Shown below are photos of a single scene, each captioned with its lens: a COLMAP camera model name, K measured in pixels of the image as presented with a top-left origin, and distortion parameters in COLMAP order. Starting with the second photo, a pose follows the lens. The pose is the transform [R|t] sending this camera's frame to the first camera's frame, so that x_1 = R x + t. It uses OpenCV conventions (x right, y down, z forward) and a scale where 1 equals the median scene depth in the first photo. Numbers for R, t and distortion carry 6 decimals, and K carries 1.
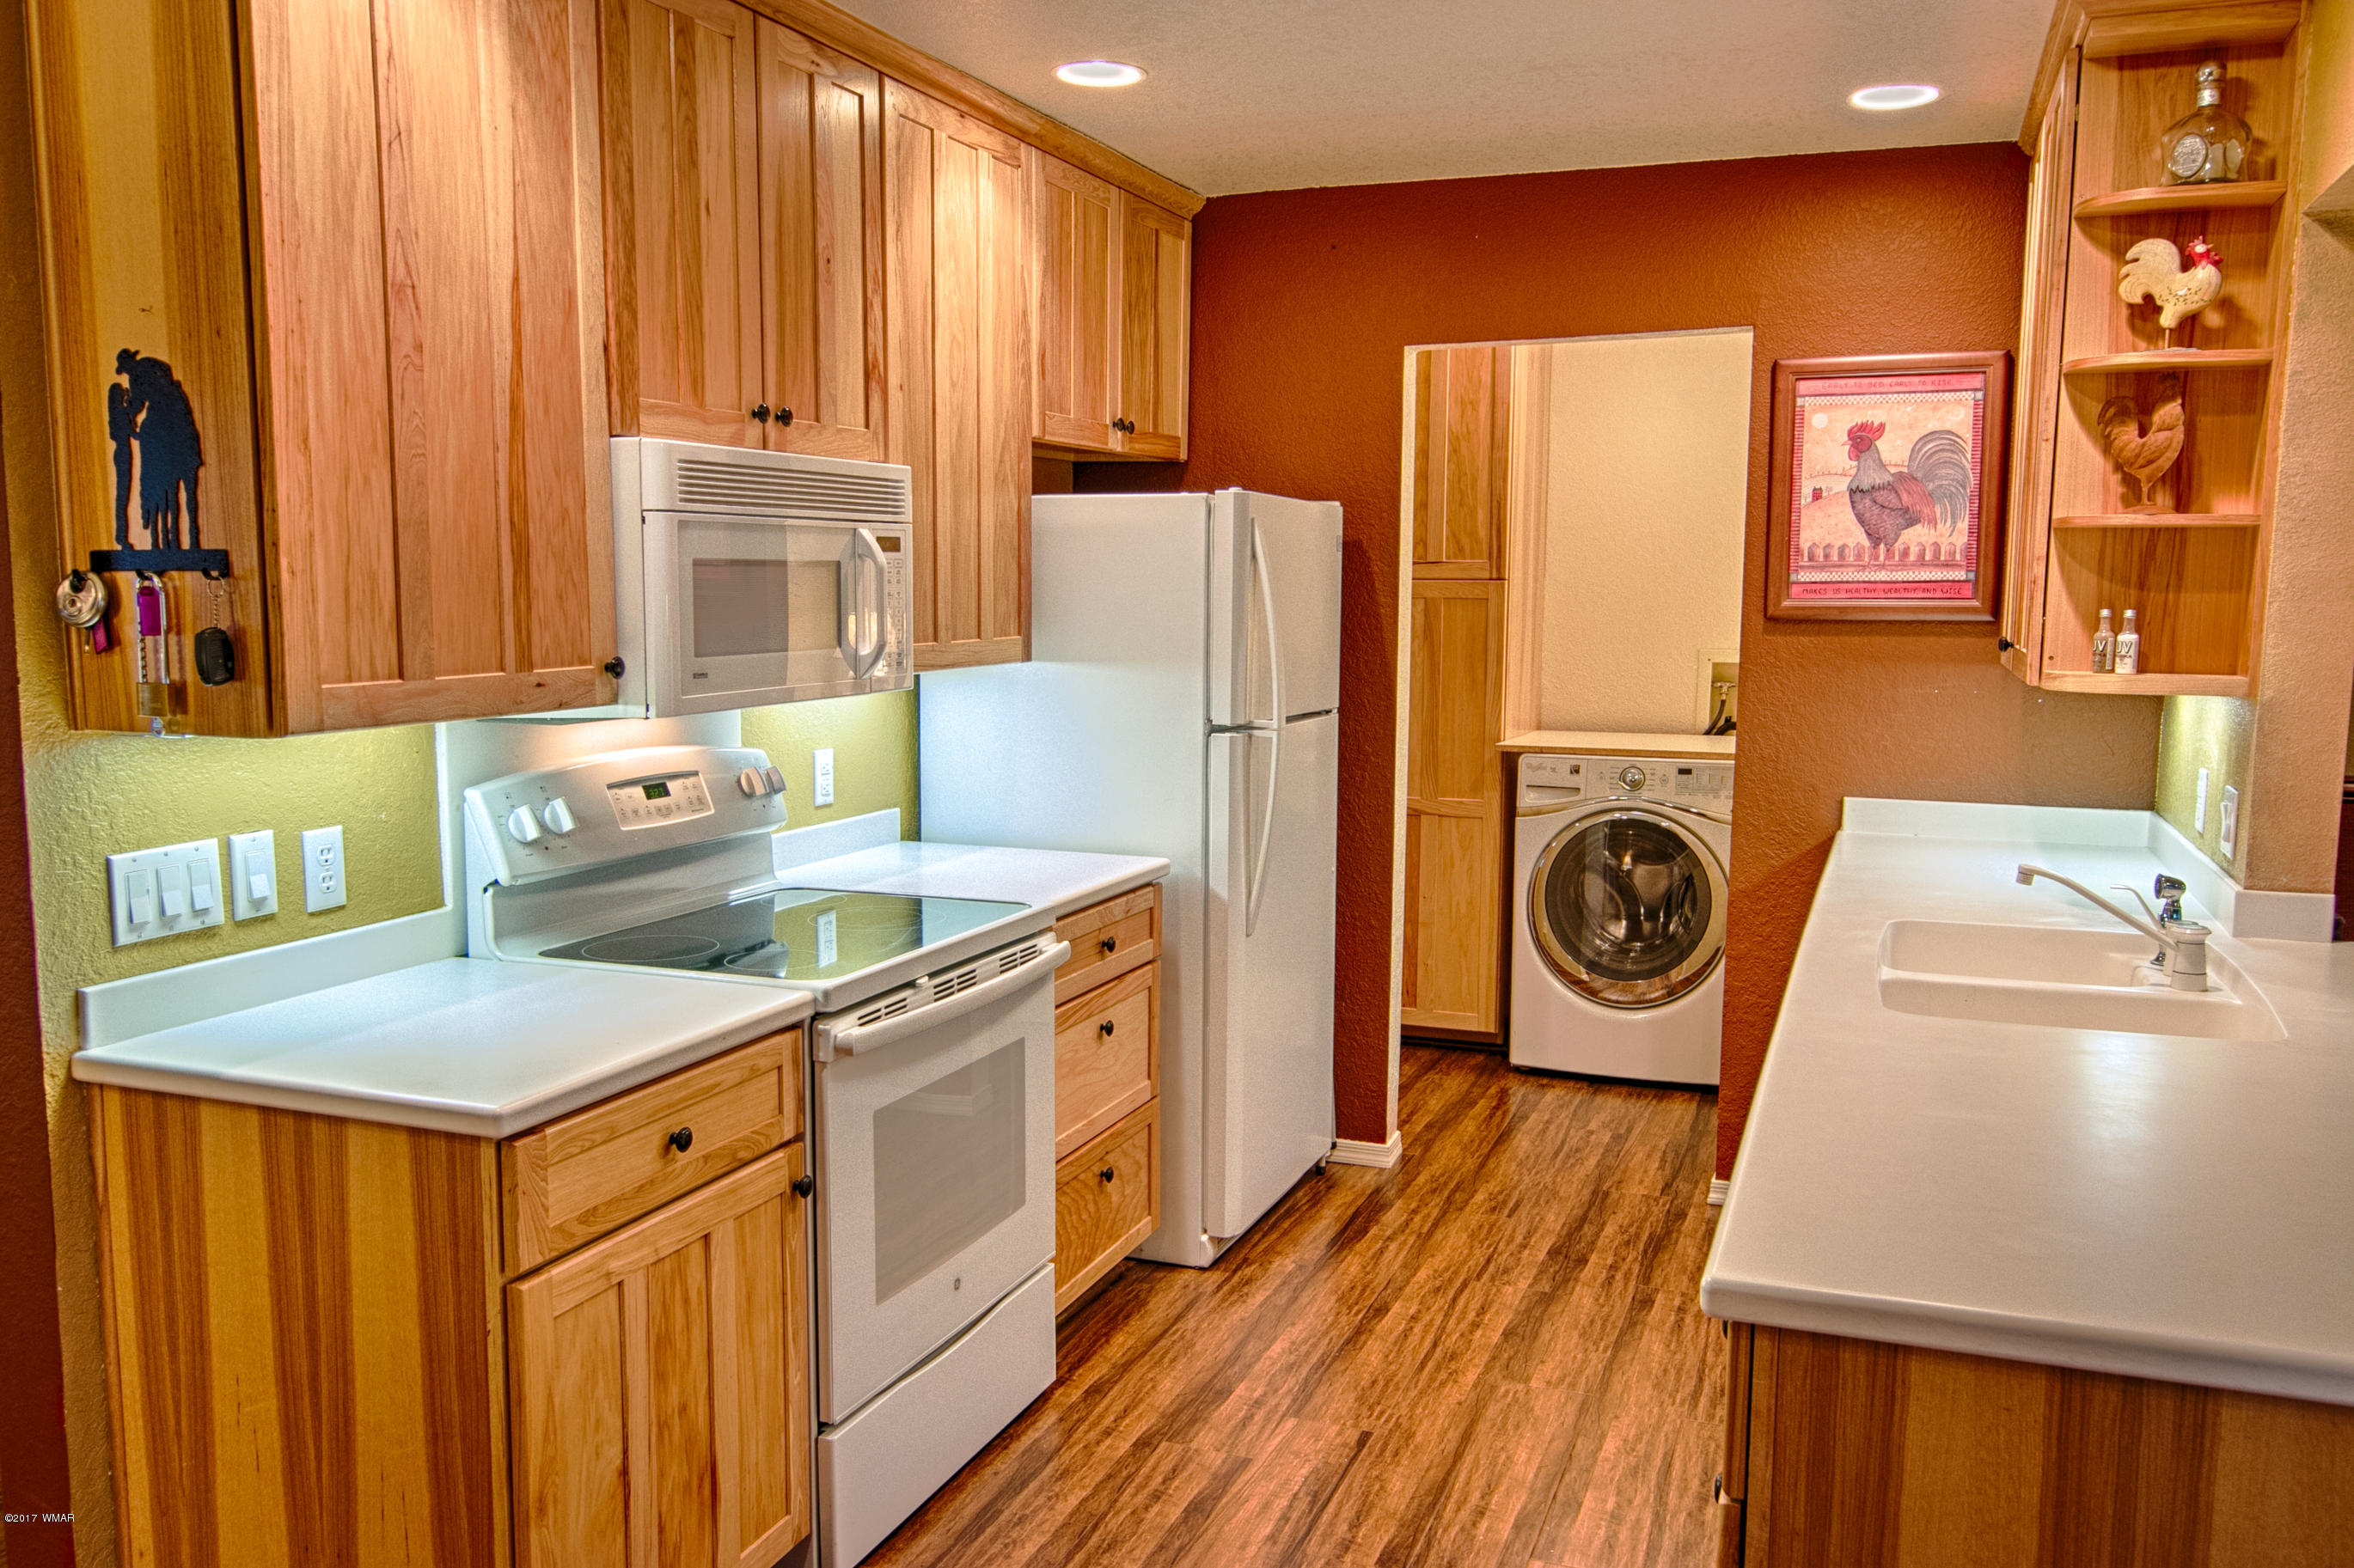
lens RADIAL K [[1897.6, 0, 1177.0], [0, 1897.6, 784.0], [0, 0, 1]] dist [-0.005633, 0.002714]
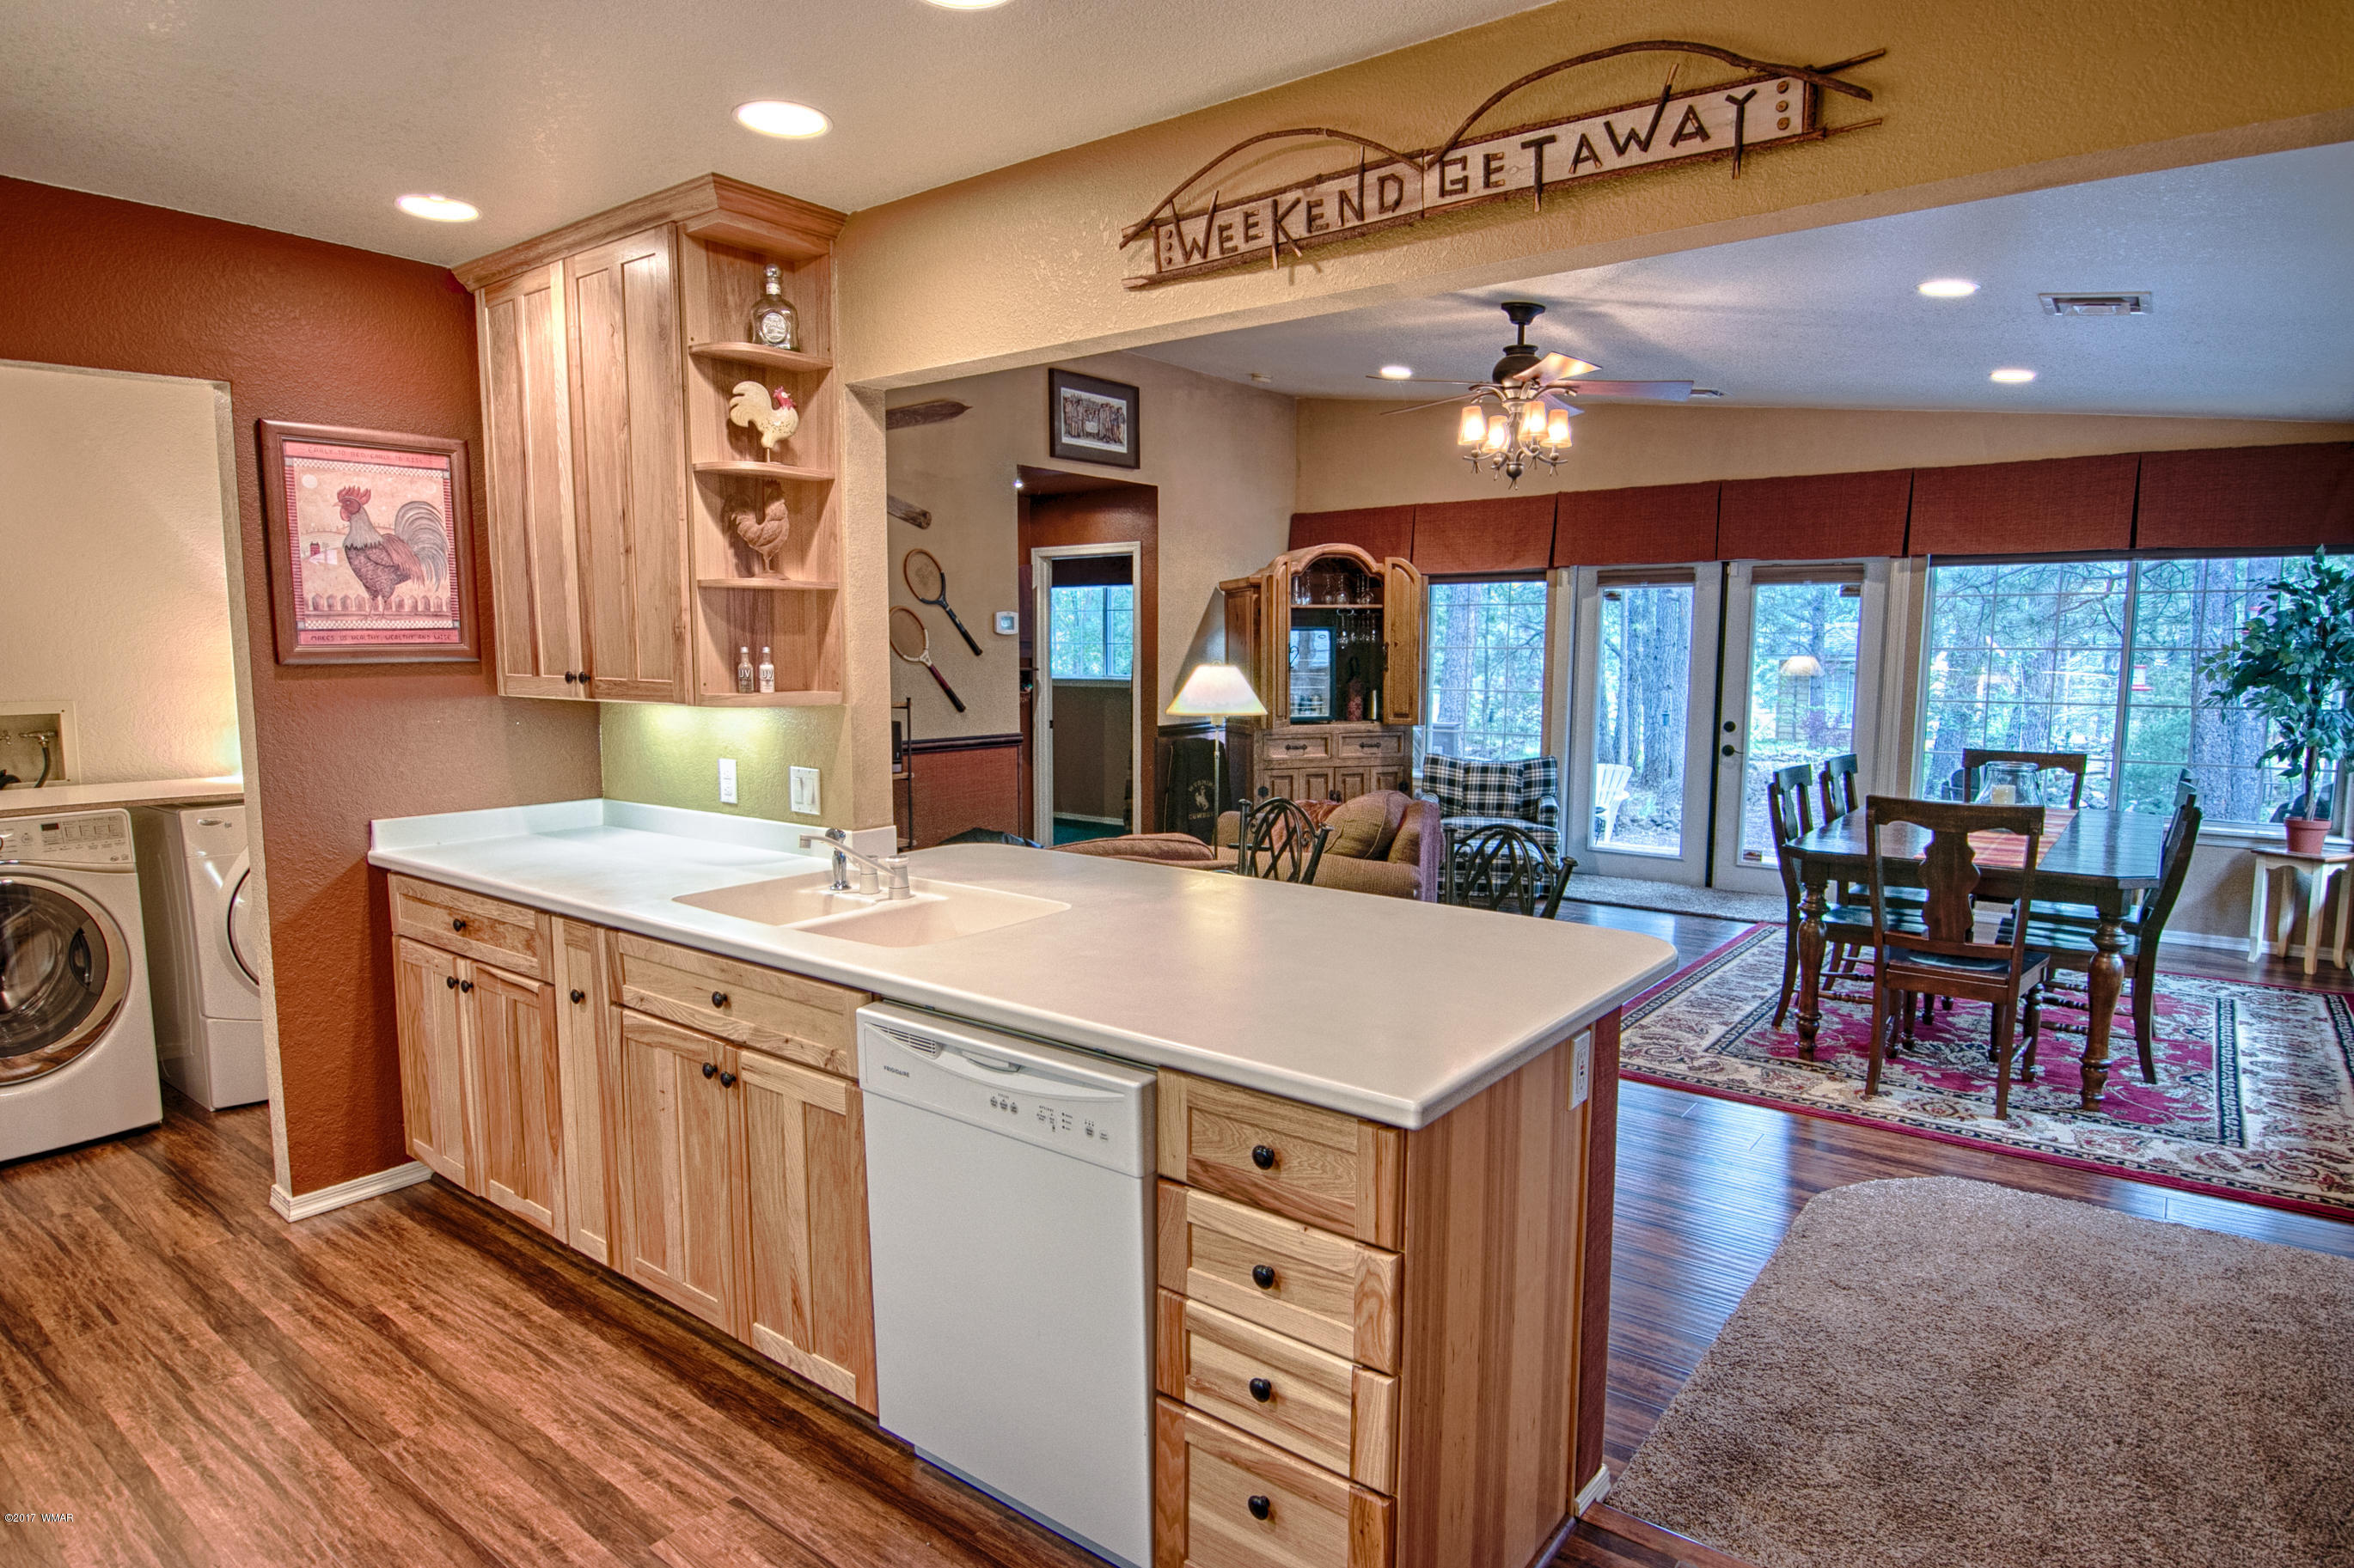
lens RADIAL K [[1323.5, 0, 1177.0], [0, 1323.5, 784.0], [0, 0, 1]] dist [-0.015757, -0.001418]
pose [[0.284140, -0.107404, 0.952748, -0.261651], [0.103006, 0.991374, 0.081038, -0.029422], [-0.953233, 0.075113, 0.292753, 0.321526]]
